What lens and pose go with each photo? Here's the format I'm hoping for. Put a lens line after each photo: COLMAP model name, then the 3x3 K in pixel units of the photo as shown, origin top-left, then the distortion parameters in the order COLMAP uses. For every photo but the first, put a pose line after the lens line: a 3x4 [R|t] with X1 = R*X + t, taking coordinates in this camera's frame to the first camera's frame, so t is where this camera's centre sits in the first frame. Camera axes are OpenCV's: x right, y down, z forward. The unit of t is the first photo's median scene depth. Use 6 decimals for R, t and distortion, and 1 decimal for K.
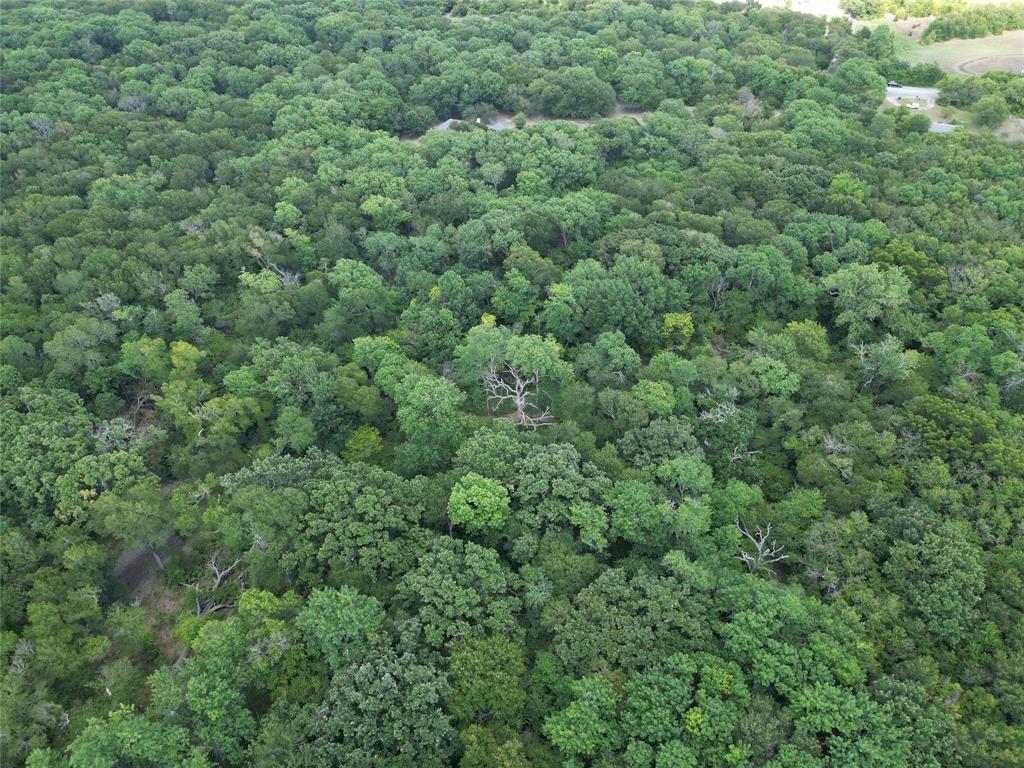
lens RADIAL K [[717.1, 0, 514.3], [0, 717.1, 384.5], [0, 0, 1]] dist [0.065268, -0.057870]
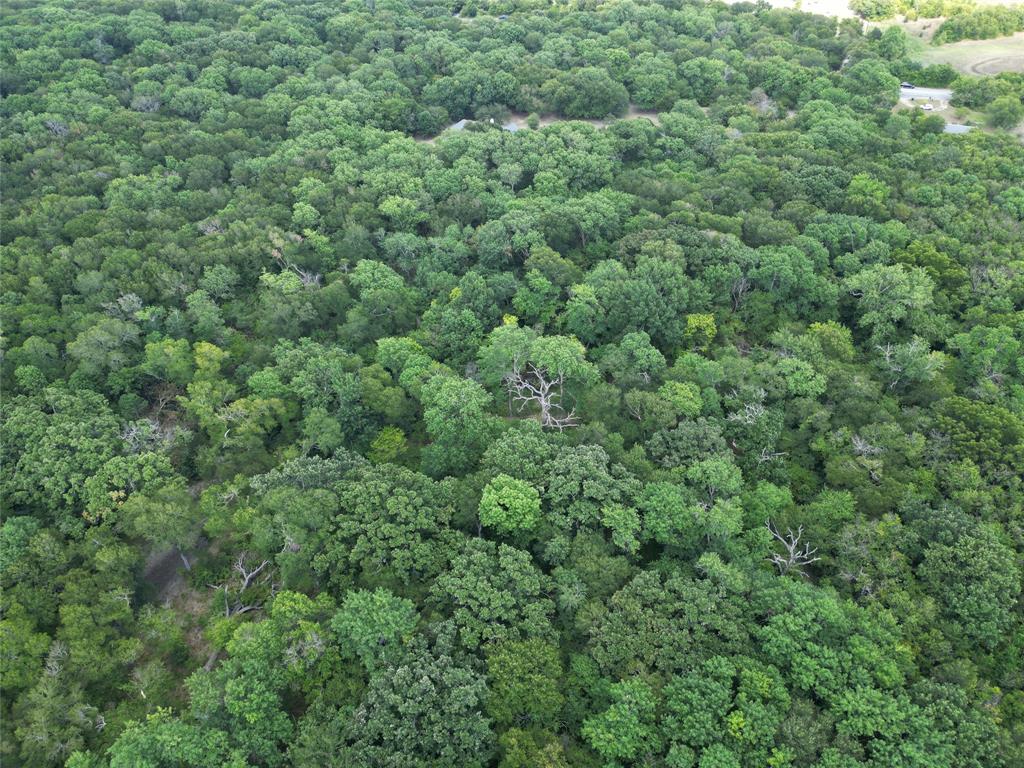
lens RADIAL K [[717.1, 0, 514.3], [0, 717.1, 384.5], [0, 0, 1]] dist [0.065268, -0.057870]
pose [[1.000000, 0.000684, 0.000453, -0.034279], [-0.000684, 0.999999, -0.001093, -0.000343], [-0.000454, 0.001092, 0.999999, 0.003356]]
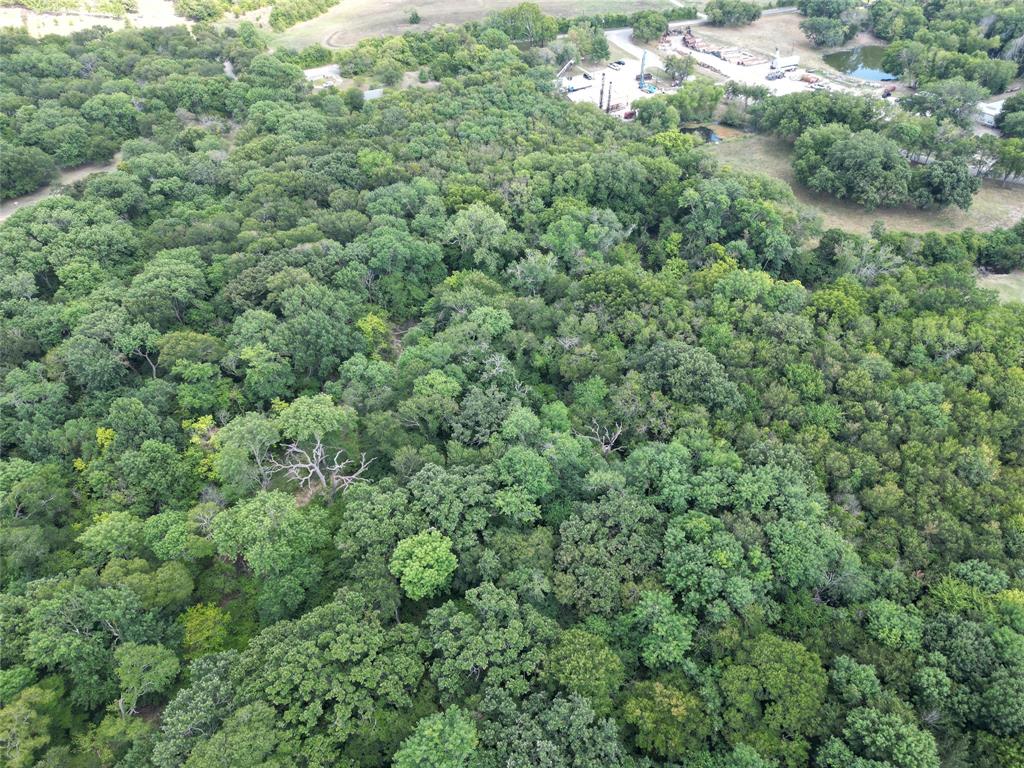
lens RADIAL K [[717.1, 0, 514.3], [0, 717.1, 384.5], [0, 0, 1]] dist [0.065268, -0.057870]
pose [[0.617298, -0.503628, 0.604402, -0.331987], [0.508466, 0.841631, 0.181989, -0.108149], [-0.600338, 0.194976, 0.775615, 0.130085]]
